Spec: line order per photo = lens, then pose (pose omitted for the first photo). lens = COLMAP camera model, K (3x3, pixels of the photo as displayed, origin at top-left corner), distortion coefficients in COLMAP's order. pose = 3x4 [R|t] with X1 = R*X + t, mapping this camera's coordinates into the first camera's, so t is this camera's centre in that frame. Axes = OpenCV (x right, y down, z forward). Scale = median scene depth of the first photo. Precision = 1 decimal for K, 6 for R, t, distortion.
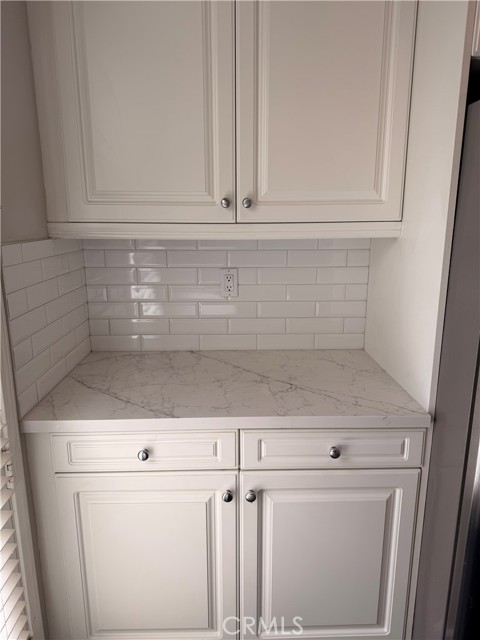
lens RADIAL K [[438.6, 0, 240.0], [0, 438.6, 320.0], [0, 0, 1]] dist [0.062581, -0.002885]
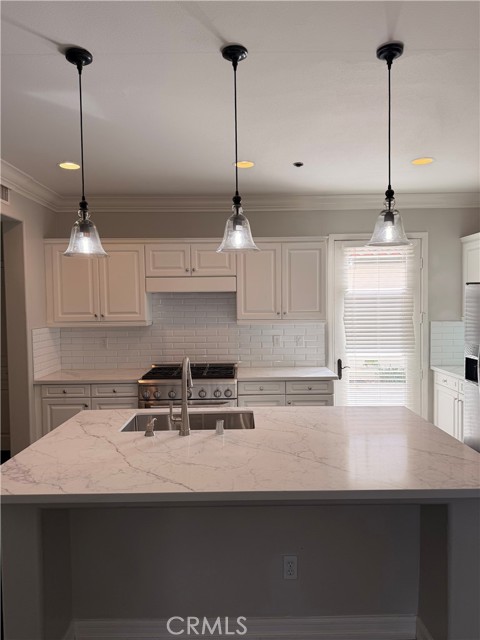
lens RADIAL K [[438.6, 0, 240.0], [0, 438.6, 320.0], [0, 0, 1]] dist [0.062581, -0.002885]
pose [[-0.999371, 0.016377, 0.031457, 0.246494], [0.023994, 0.965399, 0.259671, -0.618370], [-0.026116, 0.260263, -0.965185, 2.212624]]
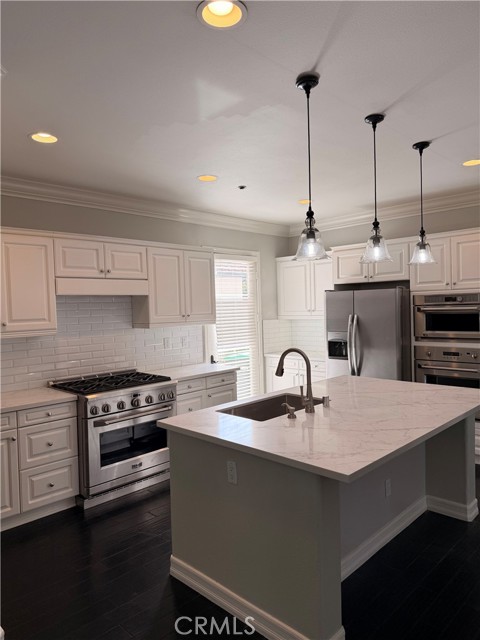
lens RADIAL K [[438.6, 0, 240.0], [0, 438.6, 320.0], [0, 0, 1]] dist [0.062581, -0.002885]
pose [[-0.721710, 0.048341, -0.690506, 2.031554], [-0.125382, 0.971927, 0.199092, -0.537419], [0.680745, 0.230263, -0.695388, 1.806961]]
